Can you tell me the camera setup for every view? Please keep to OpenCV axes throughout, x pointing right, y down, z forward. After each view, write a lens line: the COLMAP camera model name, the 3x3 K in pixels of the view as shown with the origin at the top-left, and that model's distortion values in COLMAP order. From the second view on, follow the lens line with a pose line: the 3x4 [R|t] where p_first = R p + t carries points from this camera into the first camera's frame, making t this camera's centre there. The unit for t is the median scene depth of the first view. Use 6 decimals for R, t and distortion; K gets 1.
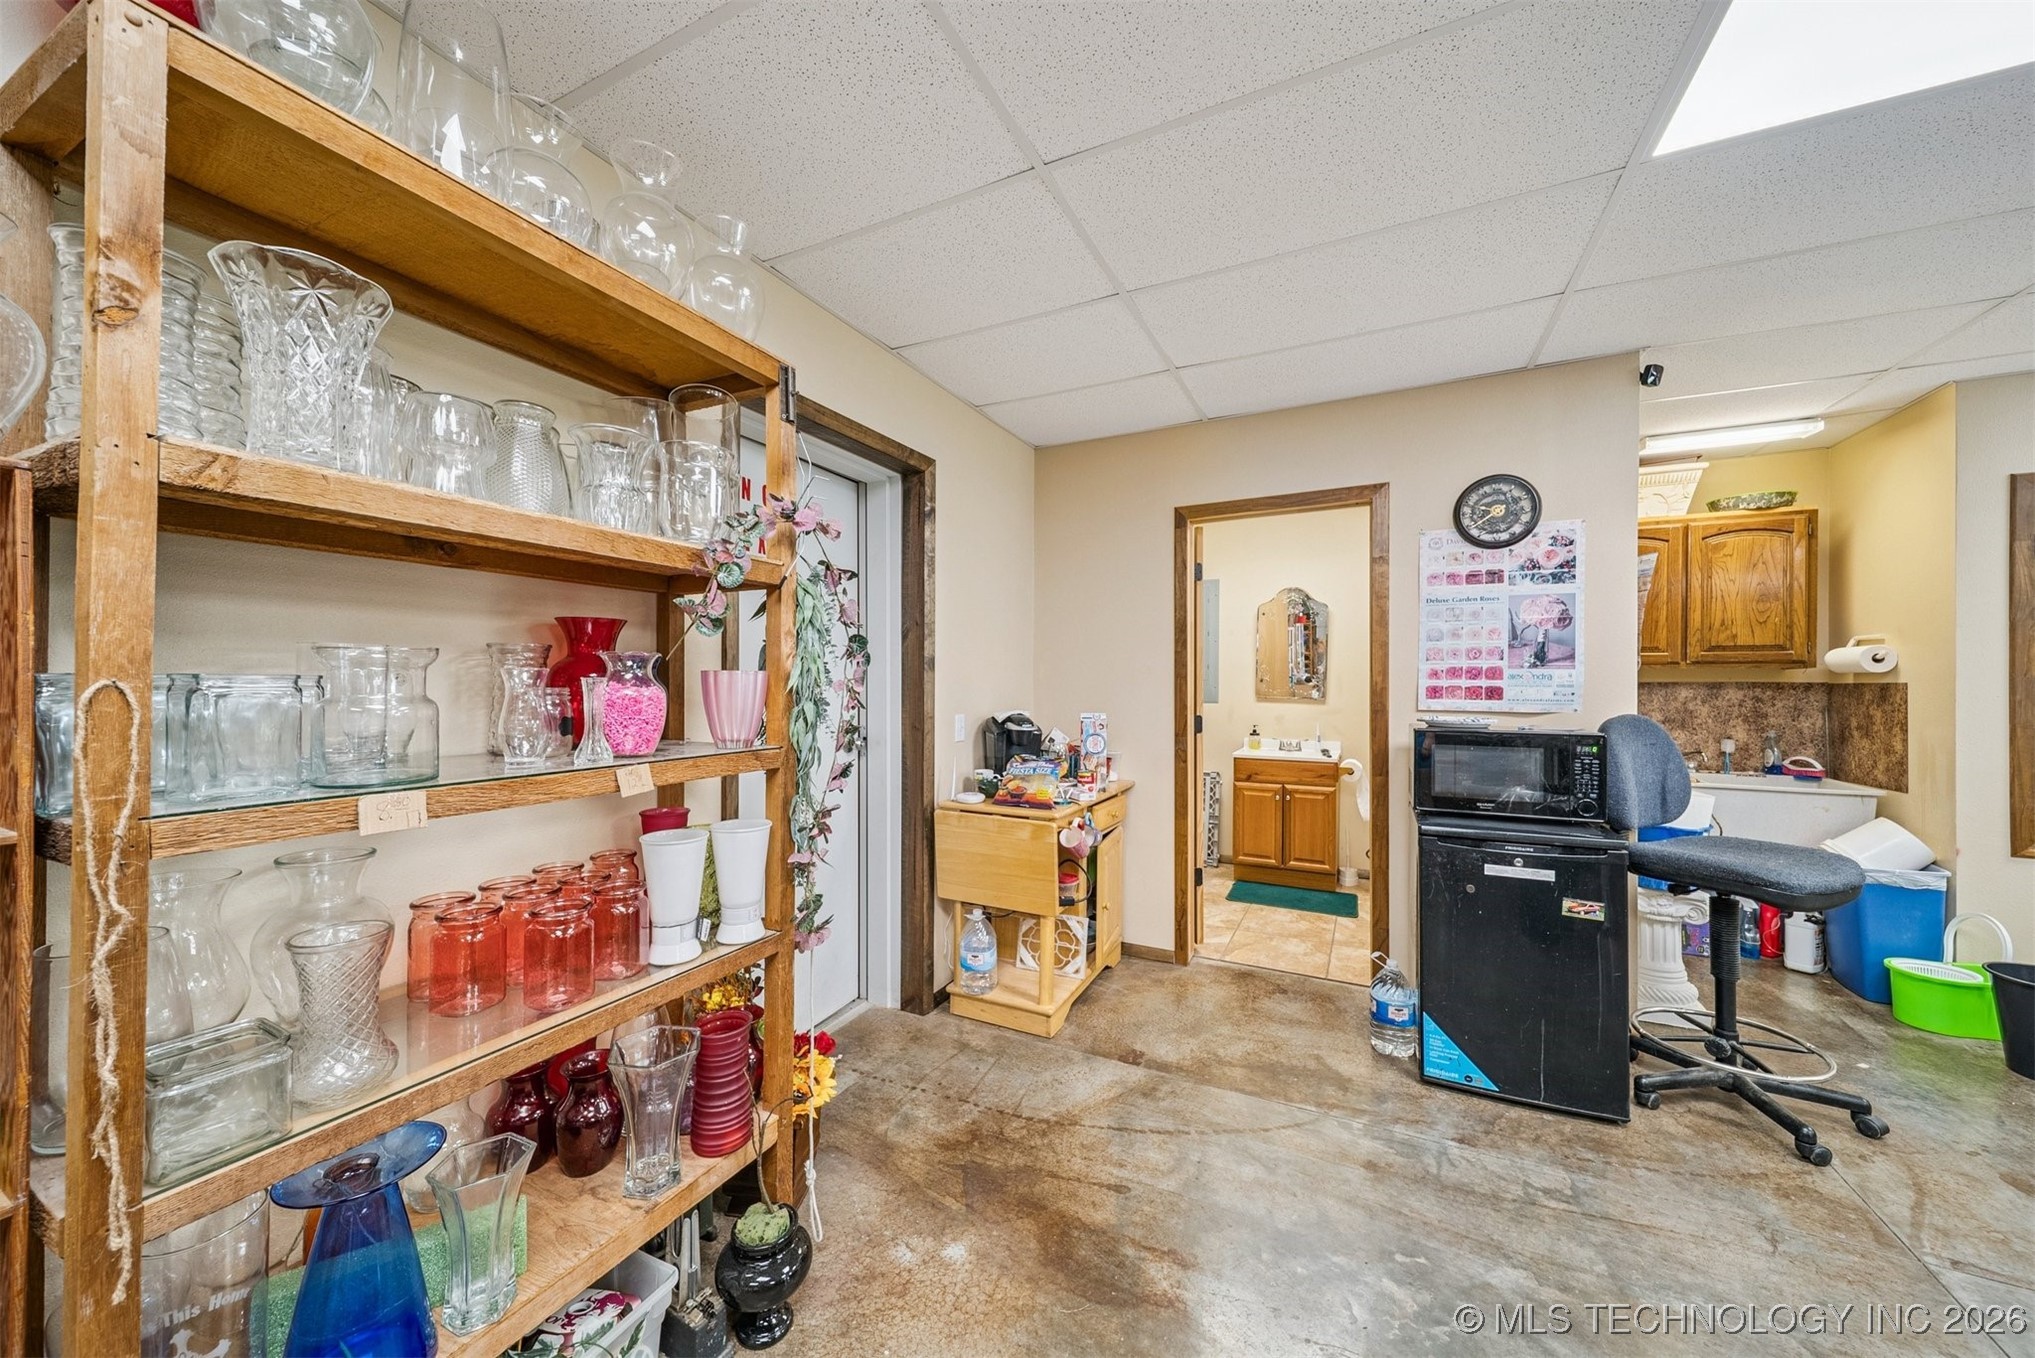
lens RADIAL K [[730.4, 0, 1019.8], [0, 730.4, 681.1], [0, 0, 1]] dist [0.006461, -0.001449]
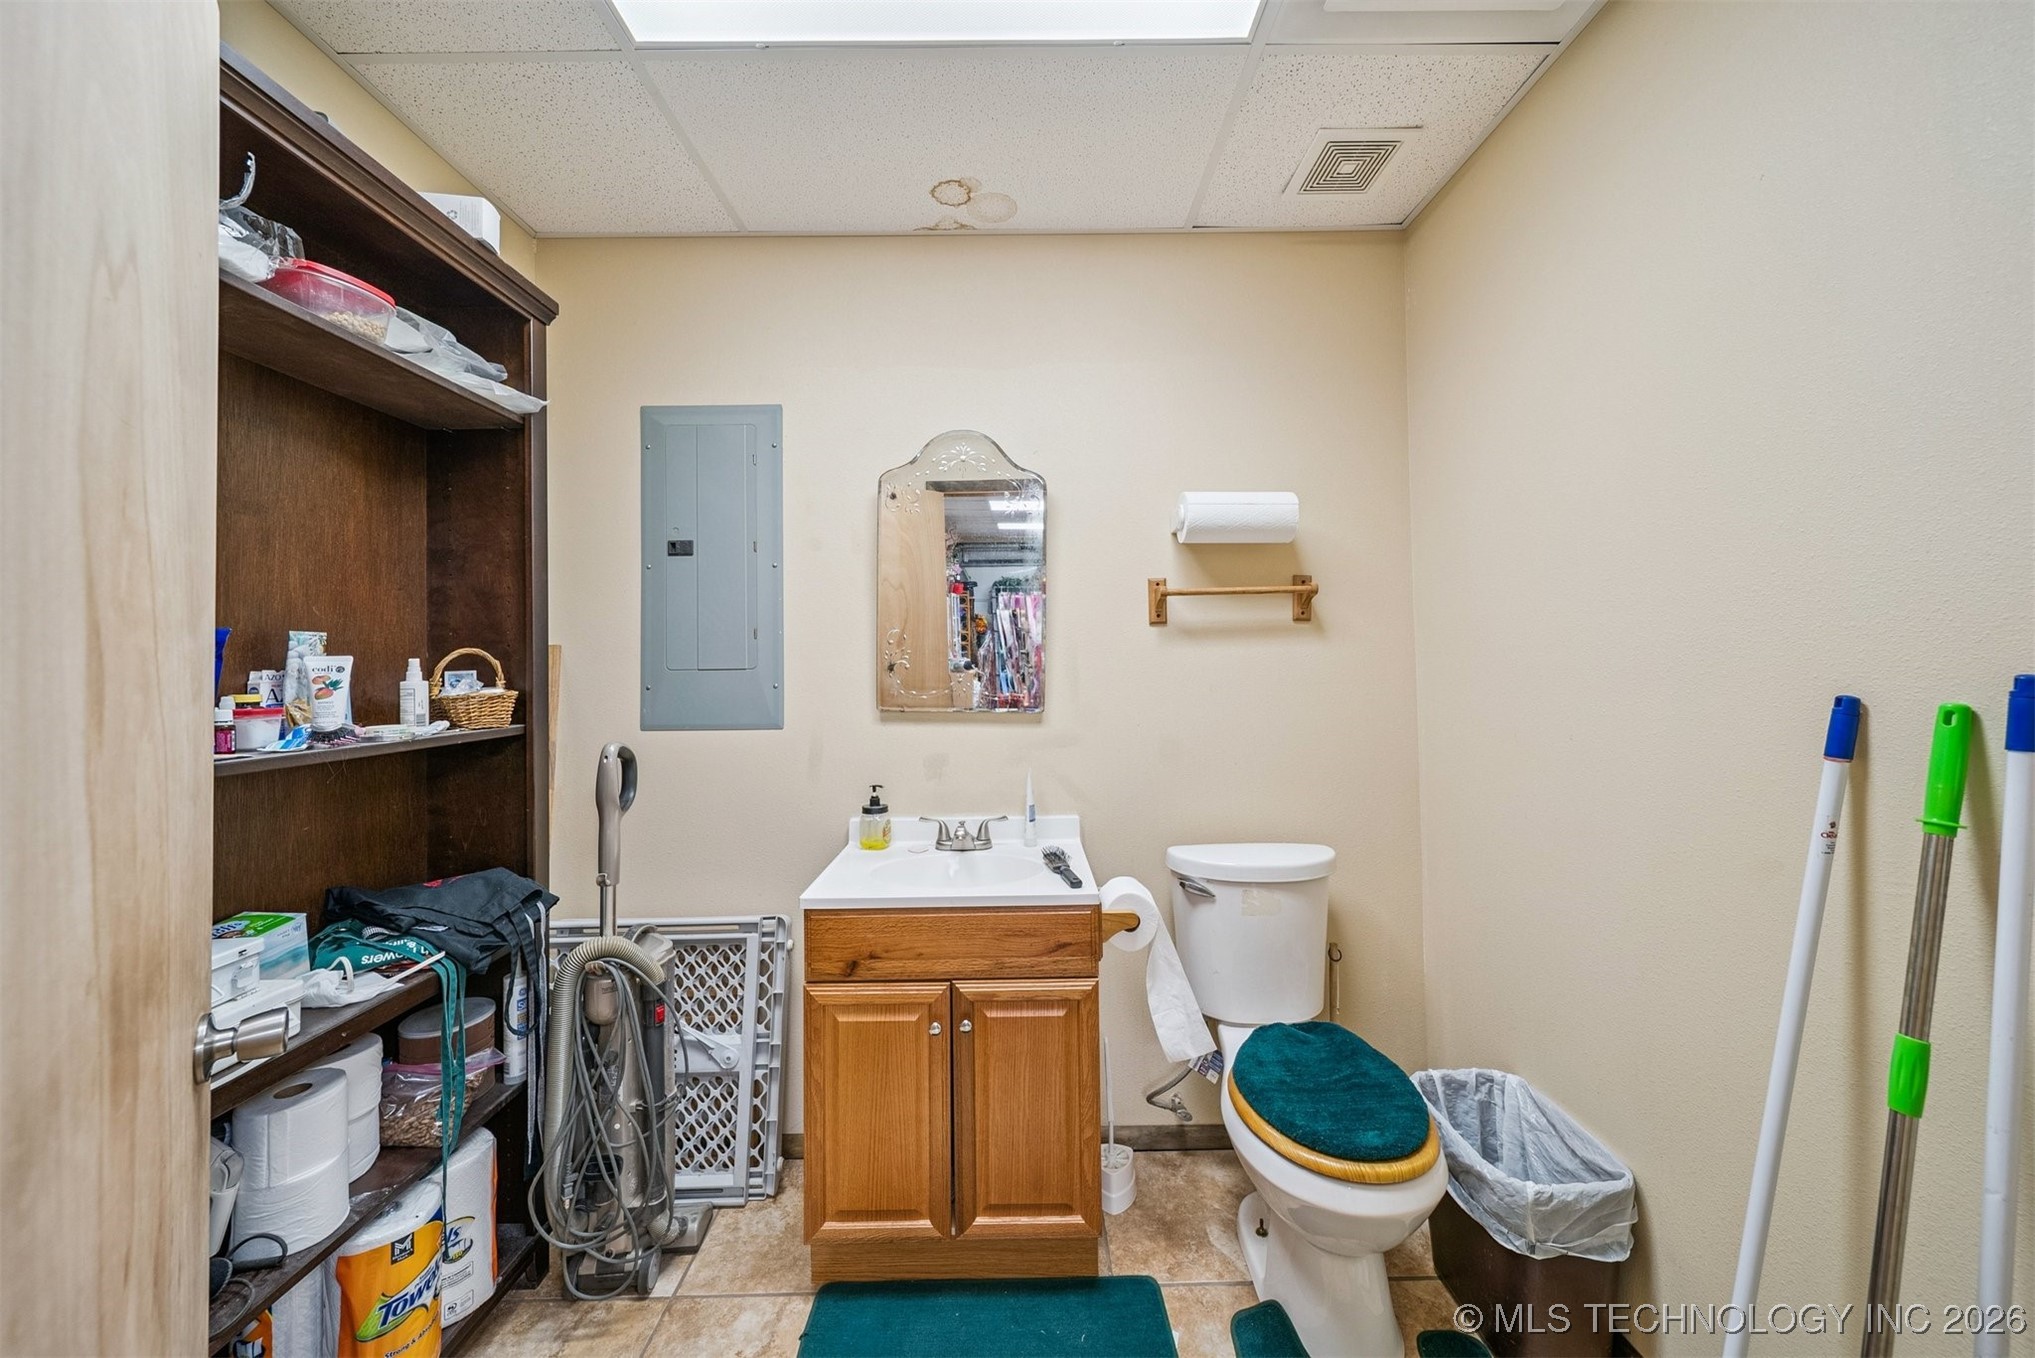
lens RADIAL K [[730.4, 0, 1016.8], [0, 730.4, 675.8], [0, 0, 1]] dist [0.006461, -0.001449]
pose [[0.896699, -0.015243, 0.442377, 0.225251], [0.011026, 0.999866, 0.012102, -0.000429], [-0.442503, -0.005974, 0.896747, 0.641069]]
